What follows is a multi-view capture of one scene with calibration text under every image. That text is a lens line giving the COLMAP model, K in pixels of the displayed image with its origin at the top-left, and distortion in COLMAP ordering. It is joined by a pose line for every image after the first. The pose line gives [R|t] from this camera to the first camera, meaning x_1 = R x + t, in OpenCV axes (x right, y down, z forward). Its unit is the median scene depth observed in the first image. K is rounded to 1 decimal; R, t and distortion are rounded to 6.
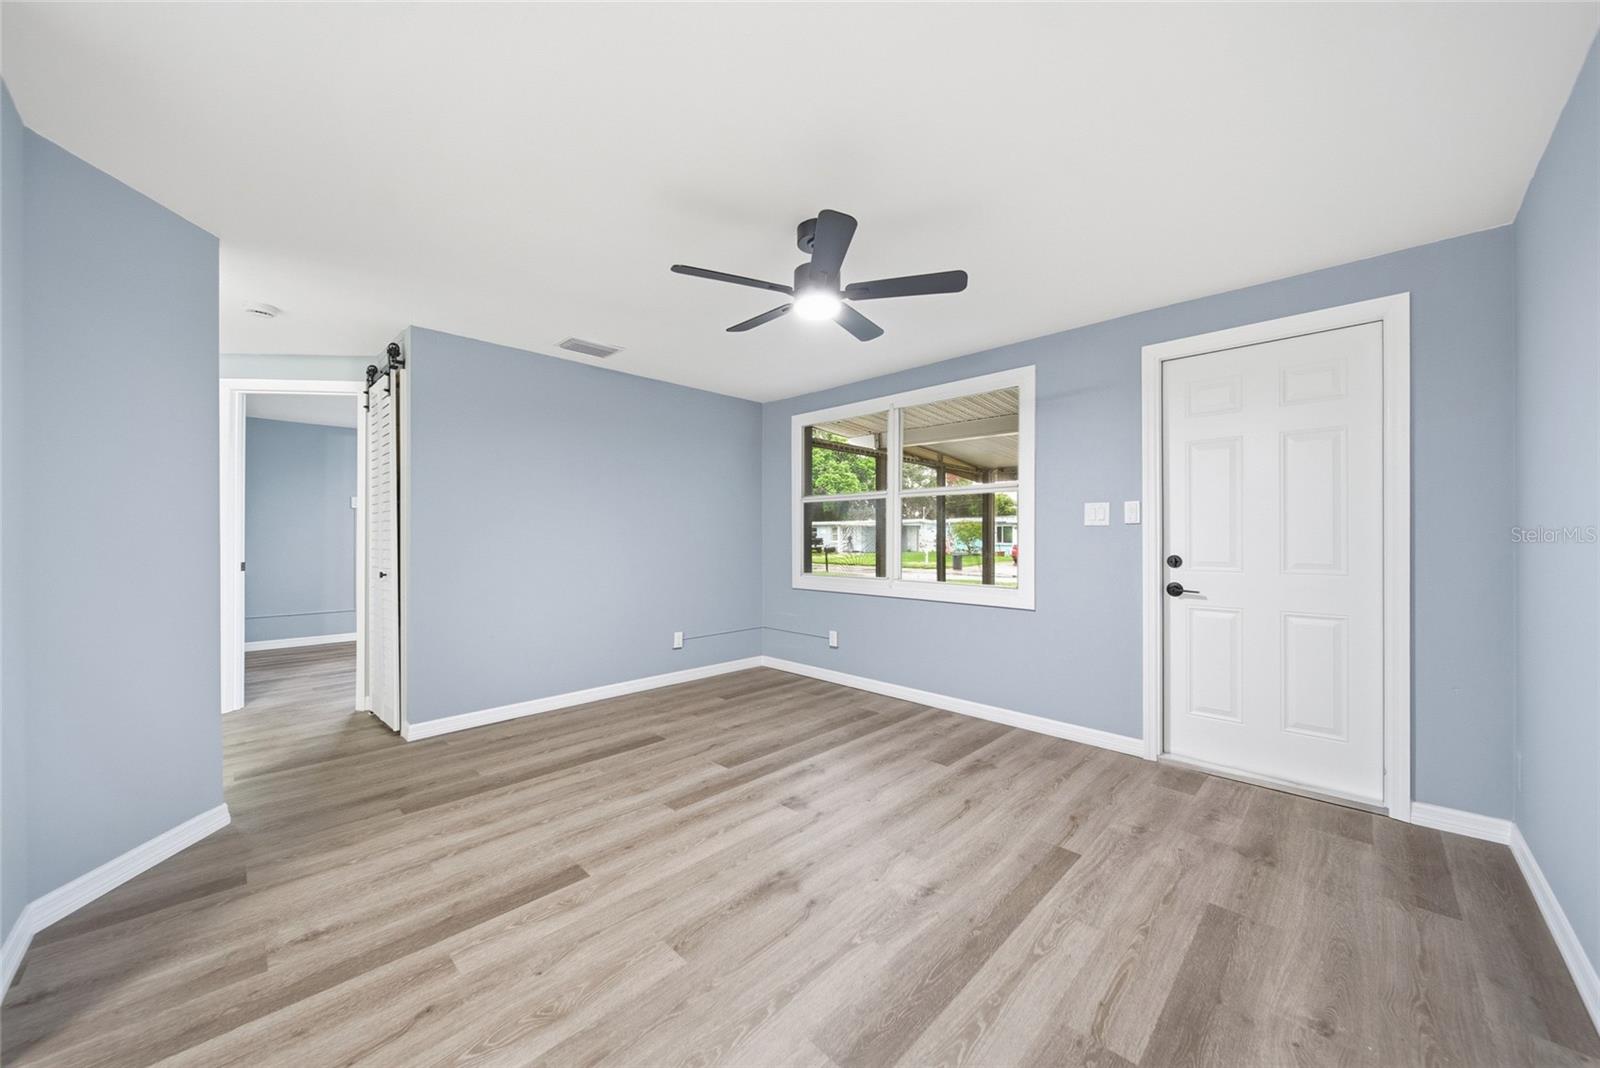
lens RADIAL K [[574.8, 0, 798.7], [0, 574.8, 536.8], [0, 0, 1]] dist [-0.000205, -0.000870]
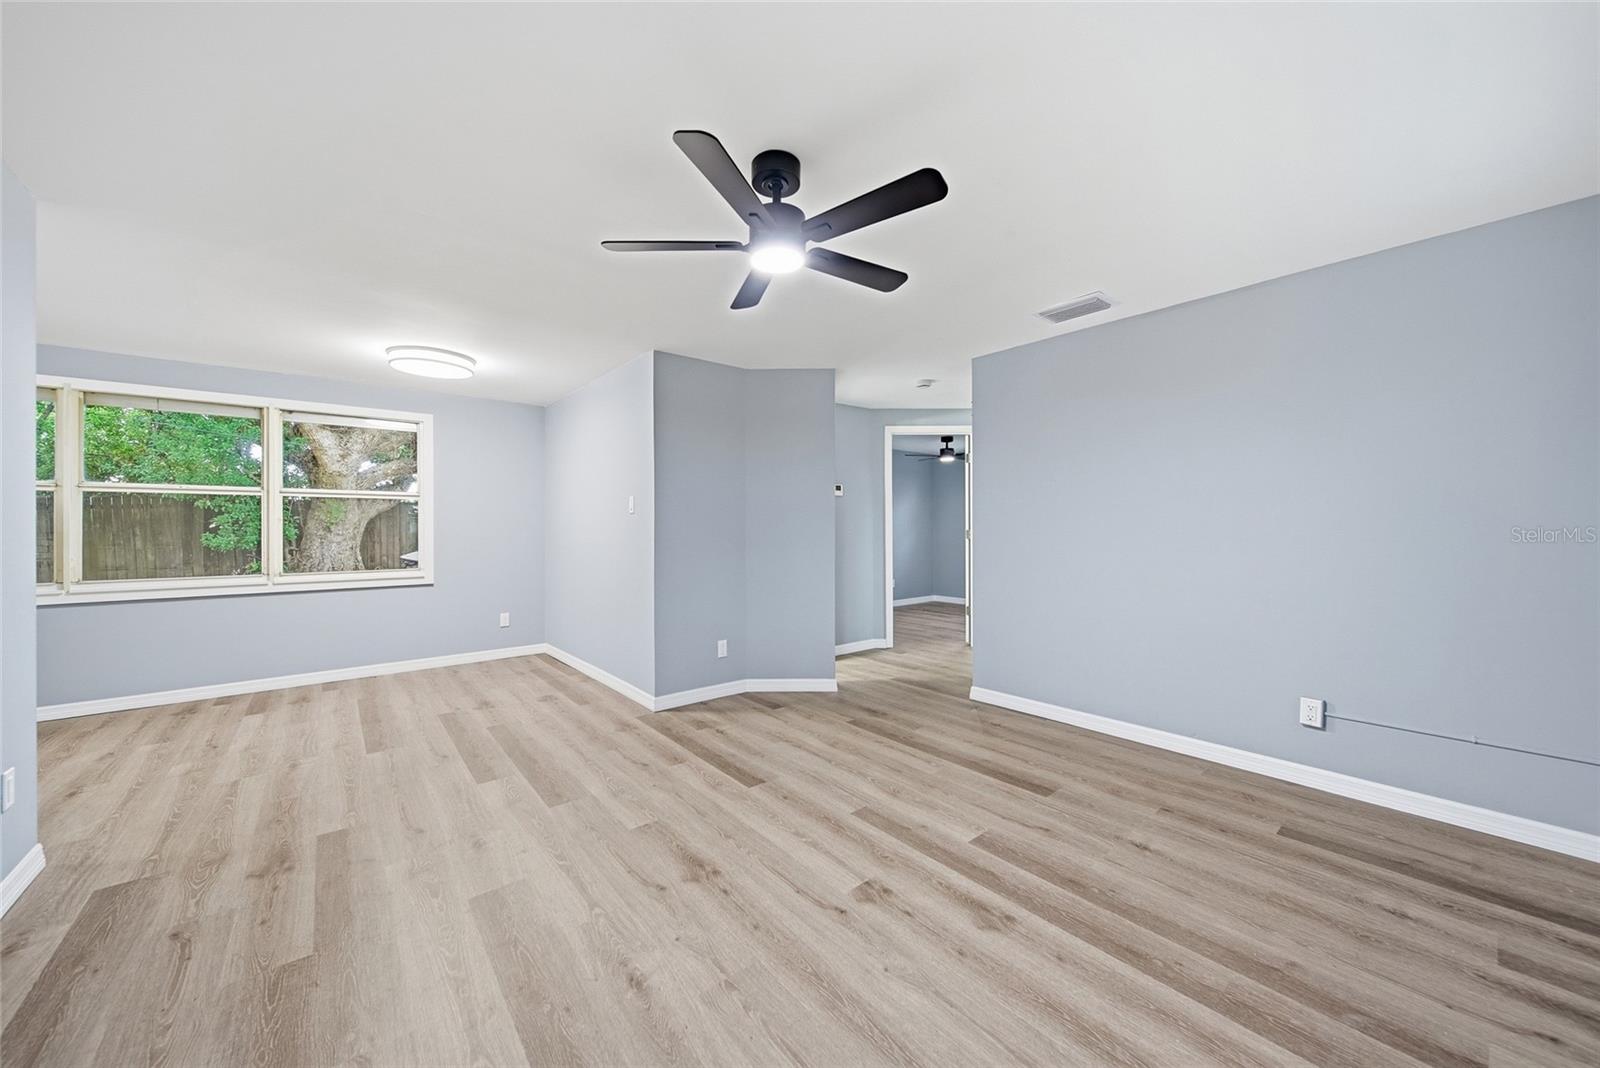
lens RADIAL K [[574.8, 0, 795.6], [0, 574.8, 524.6], [0, 0, 1]] dist [-0.000205, -0.000870]
pose [[-0.107005, -0.006410, -0.994238, 0.709278], [0.001826, 0.999976, -0.006643, -0.009724], [0.994257, -0.002526, -0.106991, 0.926832]]
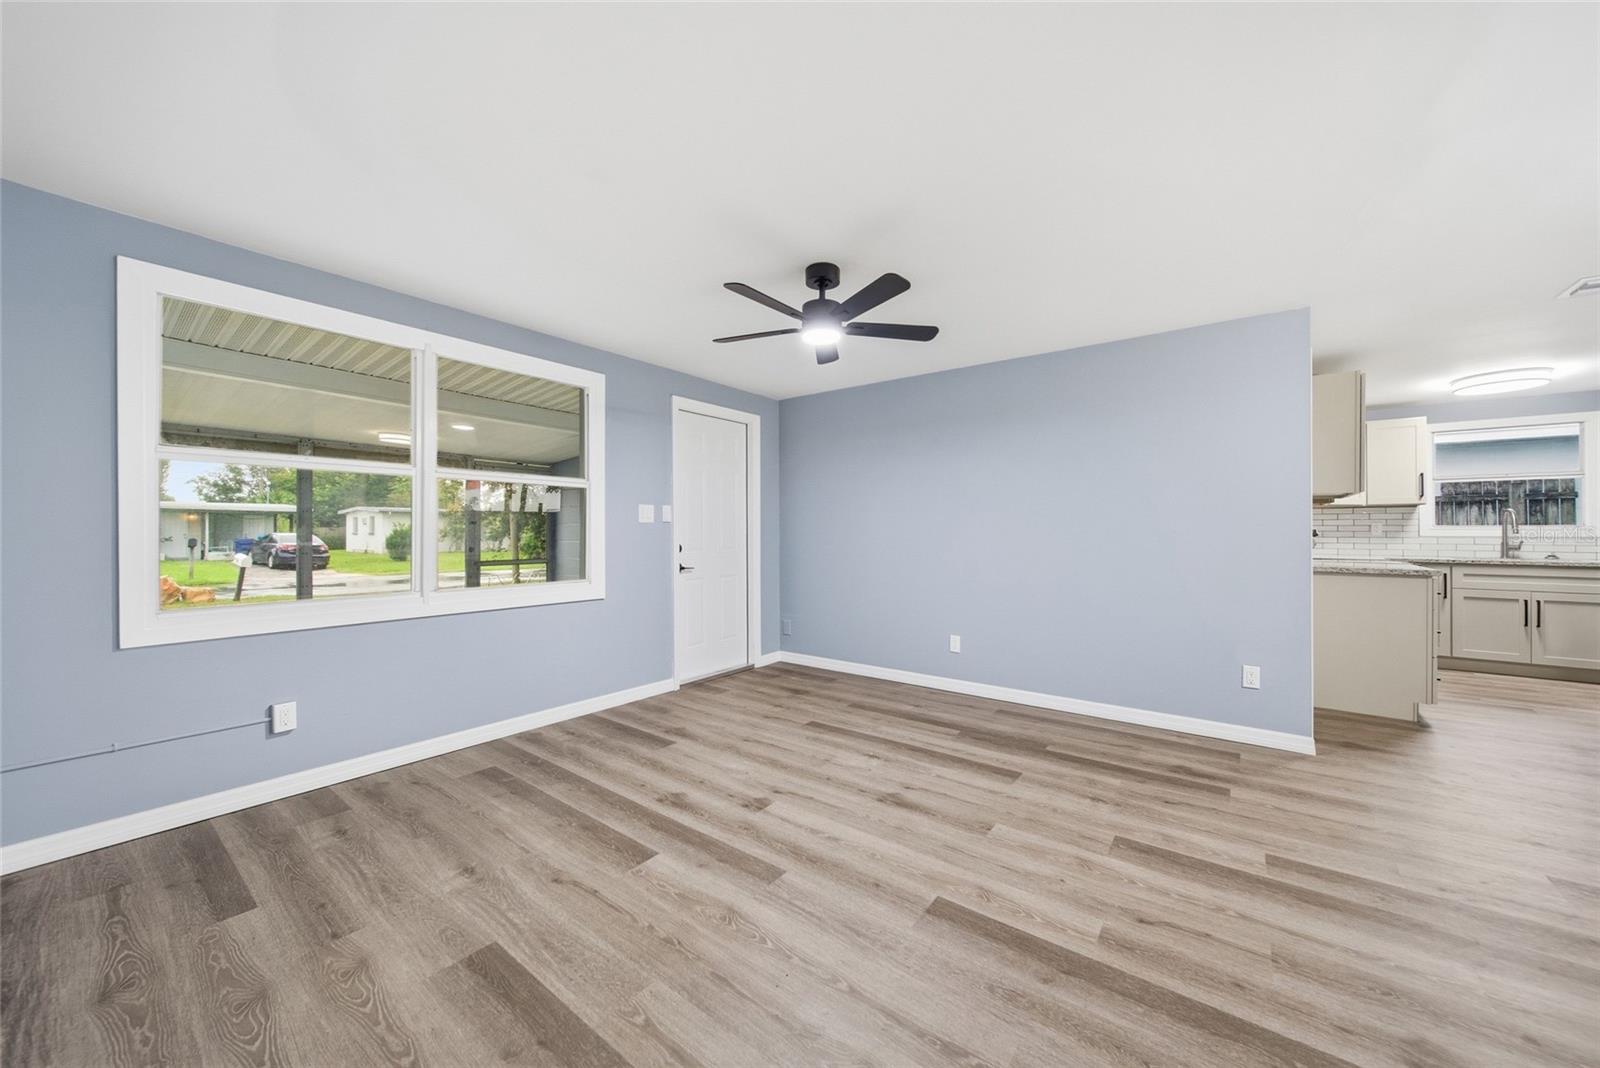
lens RADIAL K [[574.8, 0, 802.0], [0, 574.8, 534.0], [0, 0, 1]] dist [-0.000205, -0.000870]
pose [[-0.130418, -0.004439, 0.991449, -0.929368], [-0.000714, 0.999990, 0.004384, -0.000754], [-0.991459, -0.000136, -0.130420, 0.991825]]
